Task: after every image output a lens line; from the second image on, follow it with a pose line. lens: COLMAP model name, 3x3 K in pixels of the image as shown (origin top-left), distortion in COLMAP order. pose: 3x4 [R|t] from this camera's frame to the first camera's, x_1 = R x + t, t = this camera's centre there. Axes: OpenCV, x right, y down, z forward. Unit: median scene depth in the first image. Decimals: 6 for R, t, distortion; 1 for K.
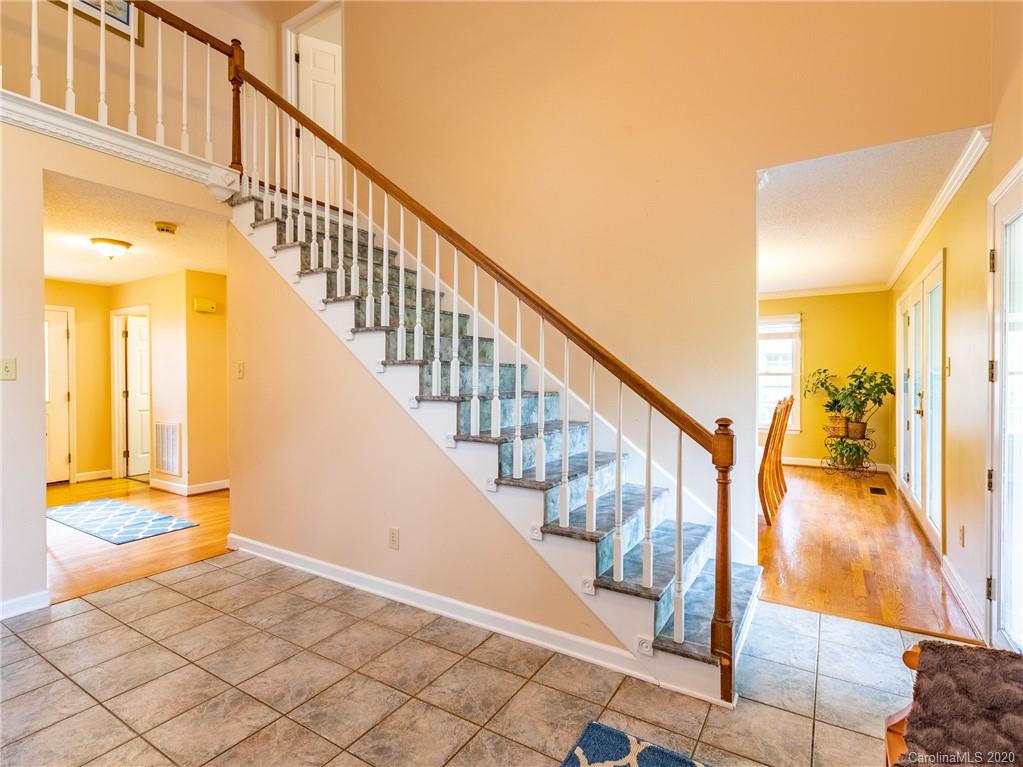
lens RADIAL K [[512.8, 0, 509.7], [0, 512.8, 380.0], [0, 0, 1]] dist [0.001849, -0.000059]
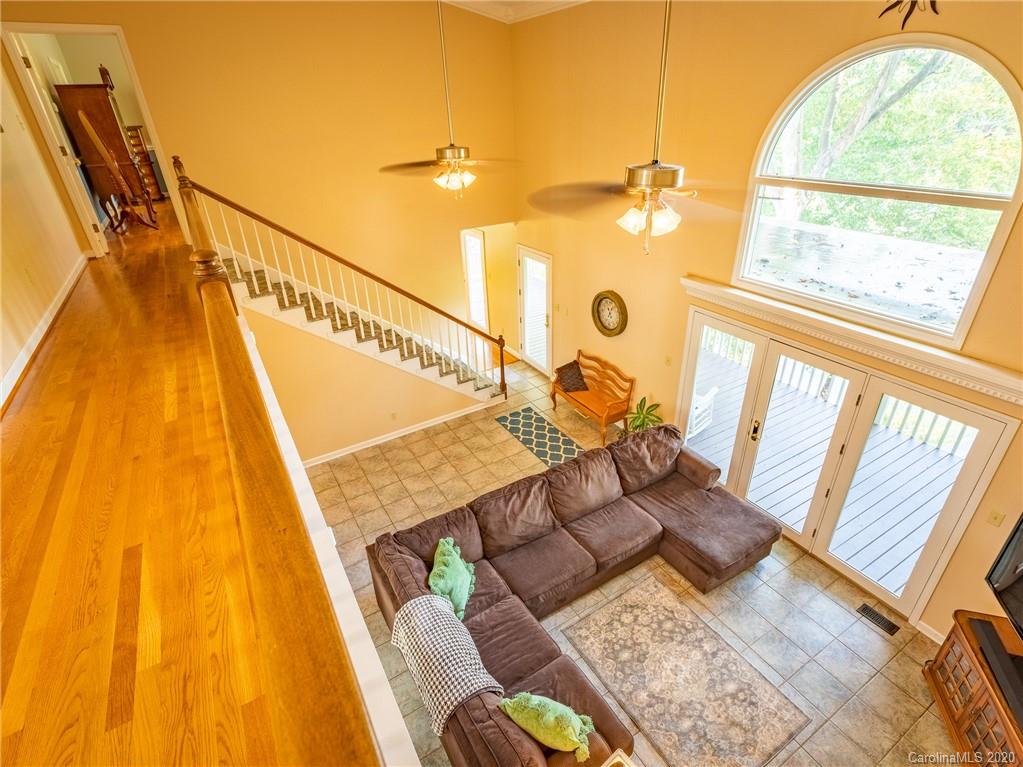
lens RADIAL K [[512.8, 0, 510.4], [0, 512.8, 382.4], [0, 0, 1]] dist [0.001849, -0.000059]
pose [[0.445213, -0.435995, 0.782109, -2.151929], [0.038599, 0.881982, 0.469699, -1.126945], [-0.894593, -0.178927, 0.409499, -0.539405]]
